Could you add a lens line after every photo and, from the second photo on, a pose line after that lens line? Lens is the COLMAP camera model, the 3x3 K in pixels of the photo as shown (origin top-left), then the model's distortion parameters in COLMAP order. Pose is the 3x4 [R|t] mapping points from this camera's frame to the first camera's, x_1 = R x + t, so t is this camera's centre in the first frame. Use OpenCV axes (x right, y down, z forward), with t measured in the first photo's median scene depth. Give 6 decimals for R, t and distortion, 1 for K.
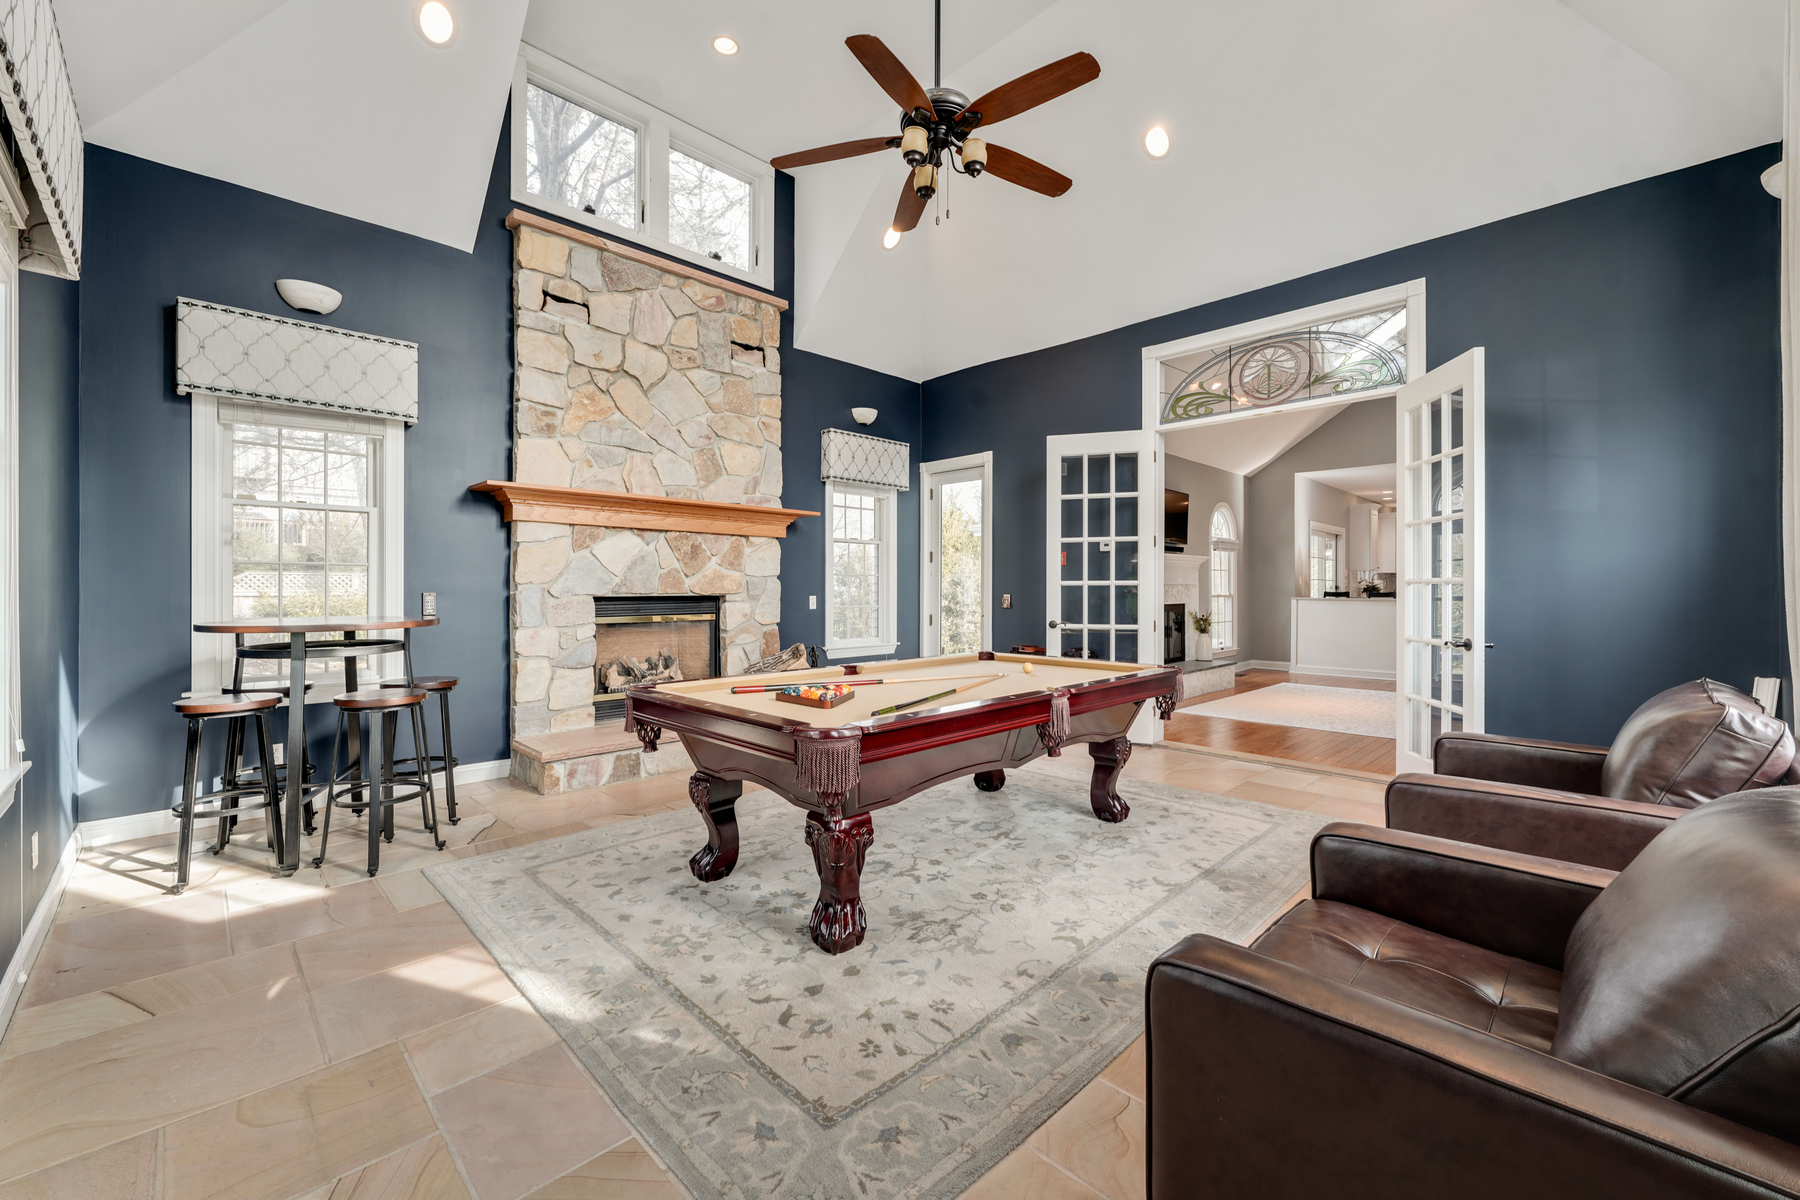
lens RADIAL K [[721.0, 0, 889.3], [0, 721.0, 592.8], [0, 0, 1]] dist [-0.000133, -0.000059]
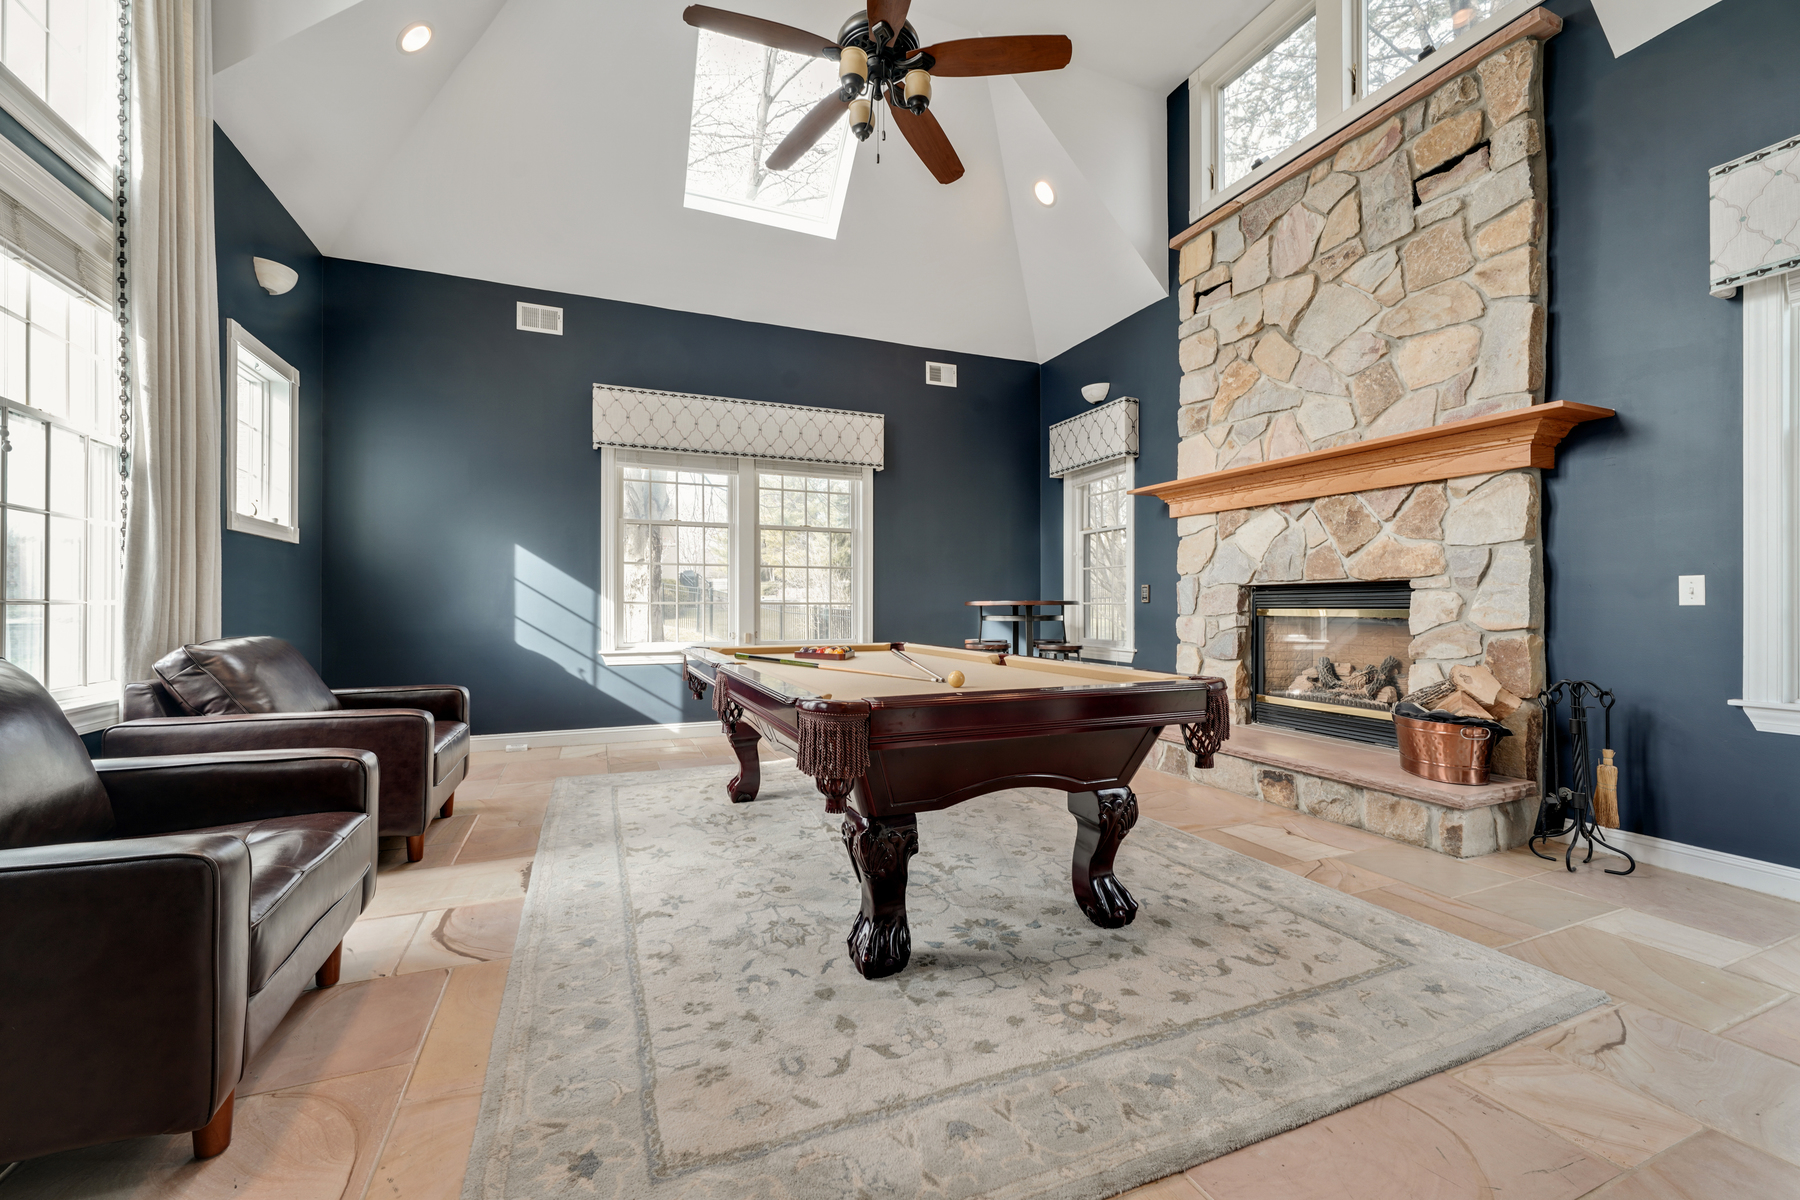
lens RADIAL K [[721.0, 0, 889.5], [0, 721.0, 600.1], [0, 0, 1]] dist [-0.000133, -0.000059]
pose [[-0.374301, -0.007181, -0.927280, 0.616173], [-0.006982, 0.999963, -0.004926, 0.031732], [0.927281, 0.004630, -0.374337, 0.922964]]
